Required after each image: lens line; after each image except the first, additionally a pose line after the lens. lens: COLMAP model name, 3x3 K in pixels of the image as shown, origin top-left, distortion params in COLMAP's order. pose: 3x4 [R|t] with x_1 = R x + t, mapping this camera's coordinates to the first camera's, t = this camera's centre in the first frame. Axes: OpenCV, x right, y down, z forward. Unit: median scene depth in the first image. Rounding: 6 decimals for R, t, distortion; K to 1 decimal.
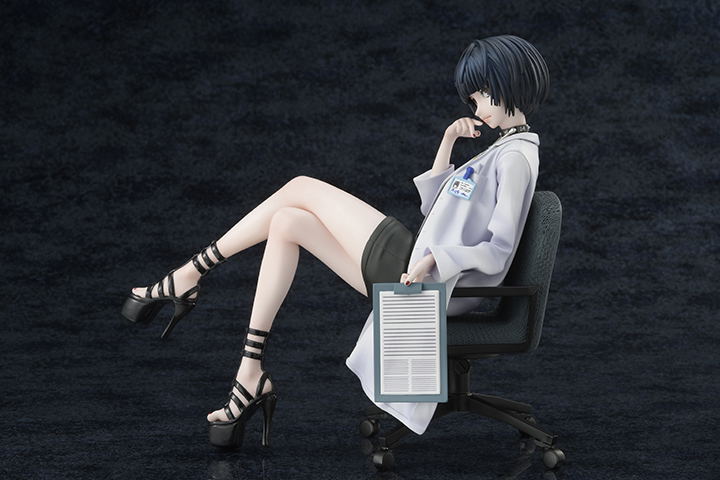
lens RADIAL K [[1890.5, 0, 360.0], [0, 1890.5, 240.0], [0, 0, 1]] dist [-0.014613, 0.177931]
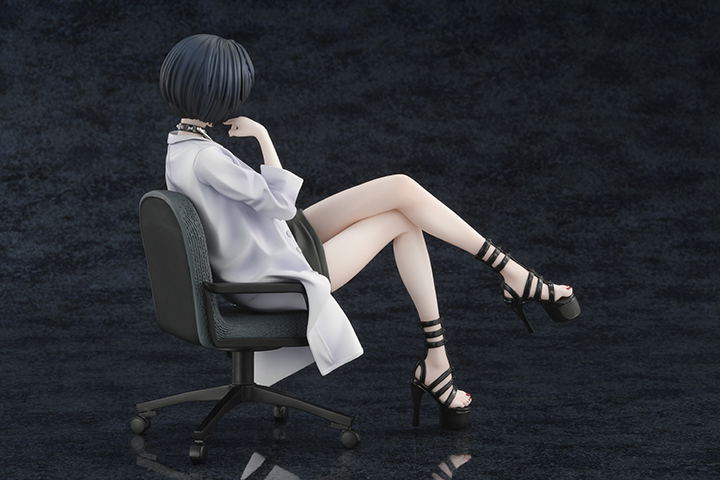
lens RADIAL K [[1890.5, 0, 360.0], [0, 1890.5, 240.0], [0, 0, 1]] dist [-0.014613, 0.177931]
pose [[0.999043, -0.004674, 0.043493, -0.028852], [0.004707, 0.999989, -0.000655, 0.002191], [-0.043490, 0.000859, 0.999053, -0.023669]]
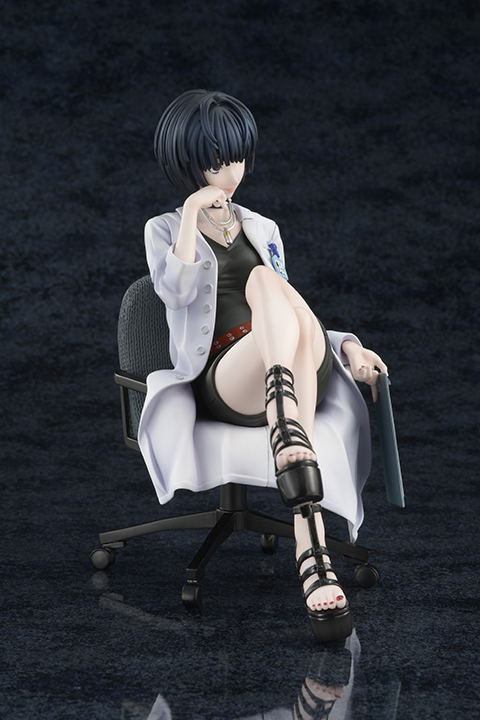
lens RADIAL K [[1890.5, 0, 240.0], [0, 1890.5, 360.0], [0, 0, 1]] dist [-0.014613, 0.177931]
pose [[0.999497, 0.011411, -0.029595, -0.029999], [-0.011111, 0.999885, 0.010282, -0.000388], [0.029709, -0.009948, 0.999509, 0.117696]]
